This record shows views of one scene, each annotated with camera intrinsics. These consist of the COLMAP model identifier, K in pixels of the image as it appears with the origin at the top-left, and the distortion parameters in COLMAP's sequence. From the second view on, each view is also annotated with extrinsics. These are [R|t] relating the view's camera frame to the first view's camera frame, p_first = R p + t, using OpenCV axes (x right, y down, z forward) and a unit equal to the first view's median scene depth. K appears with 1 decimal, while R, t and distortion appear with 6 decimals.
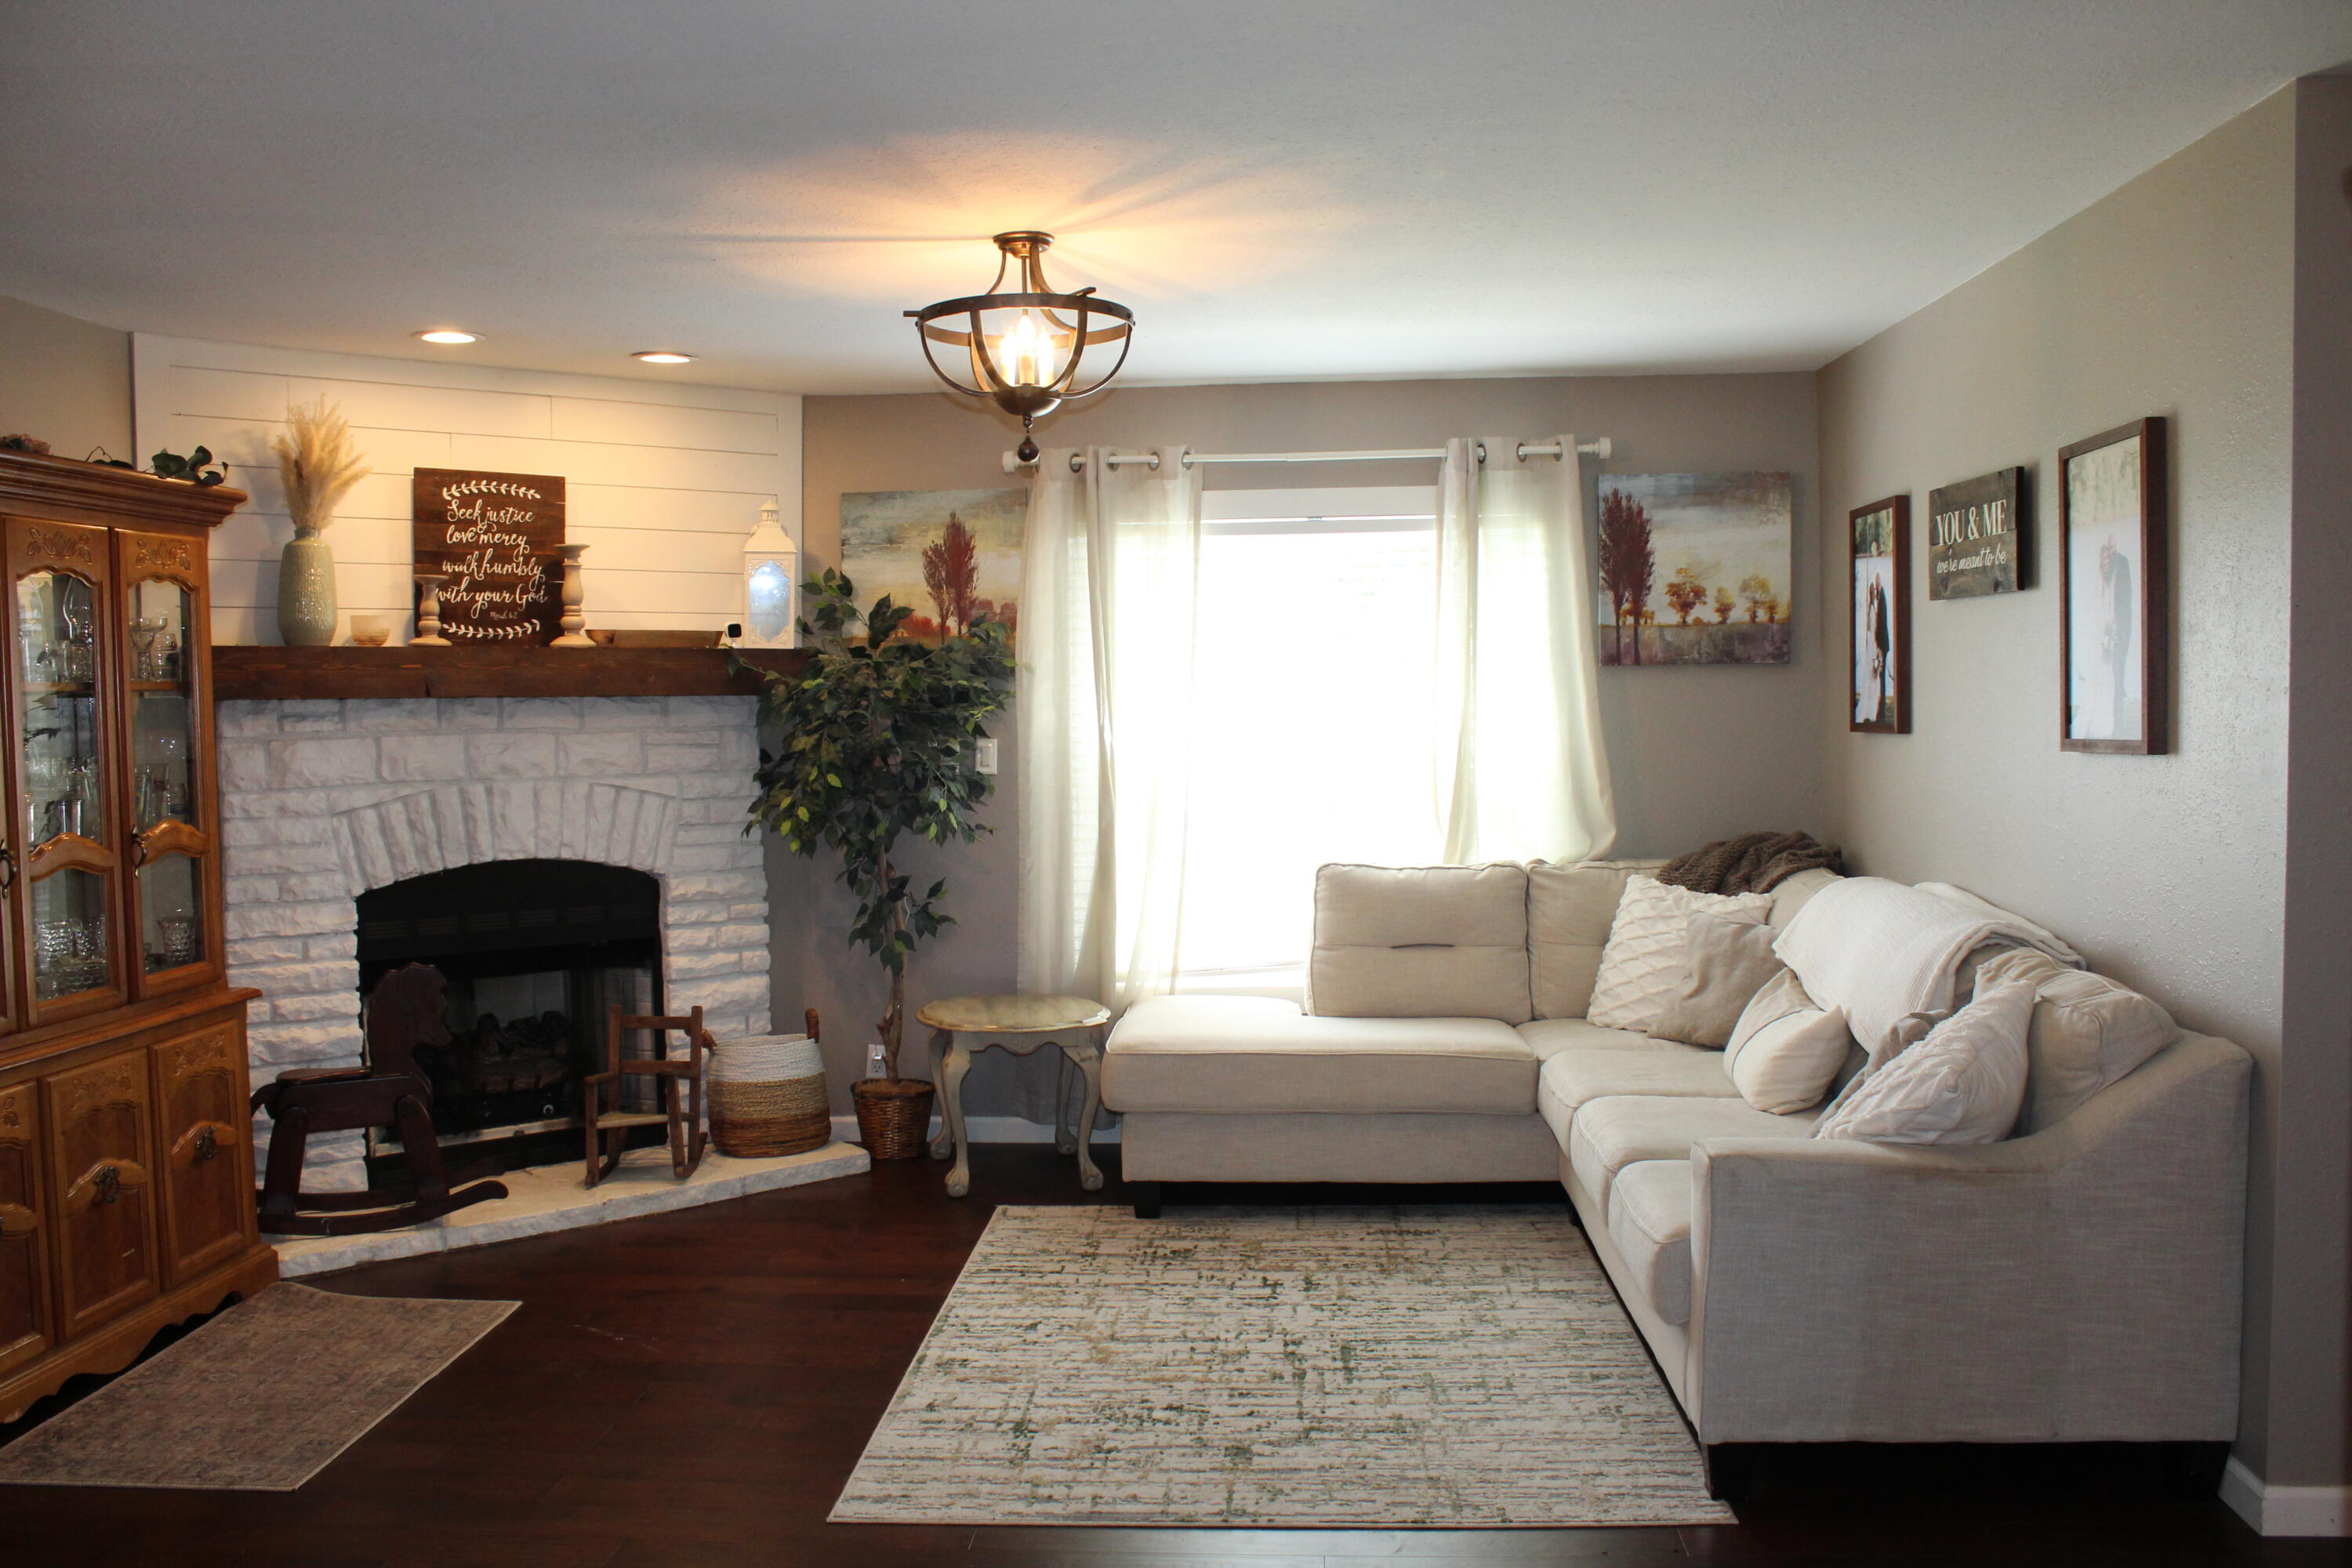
lens RADIAL K [[1968.0, 0, 1153.5], [0, 1968.0, 792.0], [0, 0, 1]] dist [-0.162147, 0.141124]
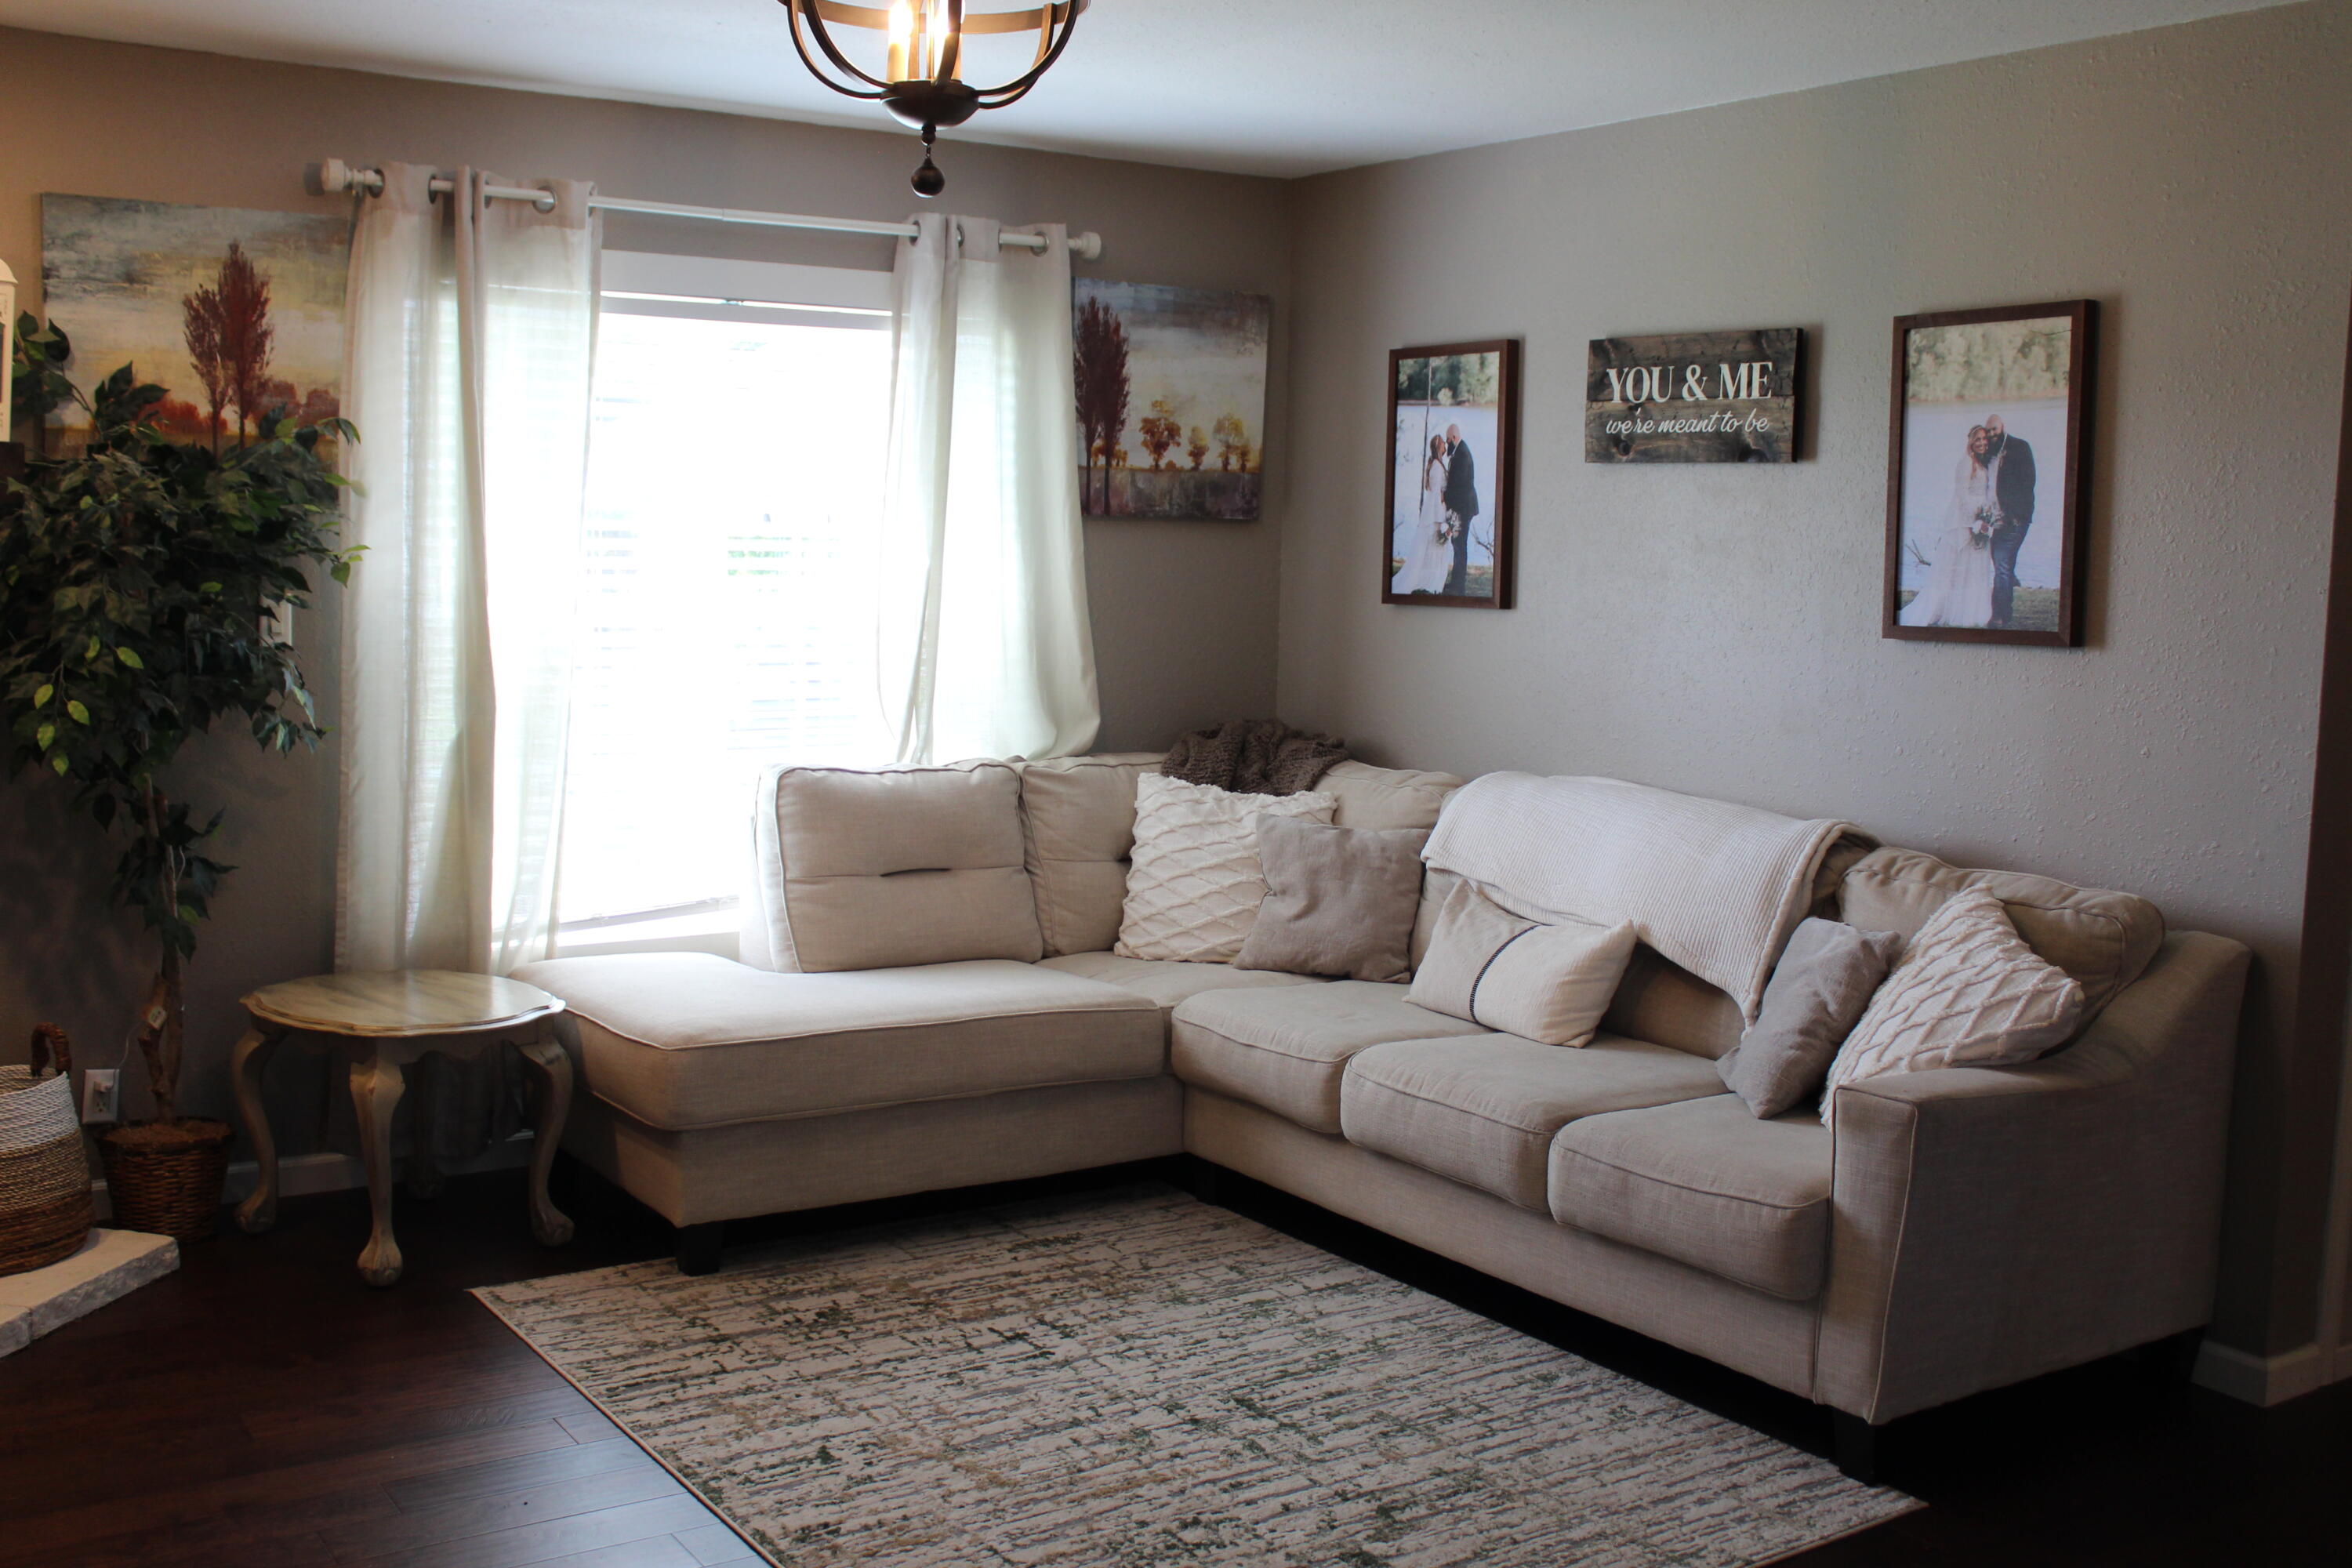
lens RADIAL K [[2348.0, 0, 1173.3], [0, 2348.0, 766.7], [0, 0, 1]] dist [-0.077339, 0.000000]
pose [[0.787562, -0.026999, 0.615643, -0.352608], [-0.004294, 0.998775, 0.049295, -0.009017], [-0.616220, -0.041466, 0.786482, 0.210591]]
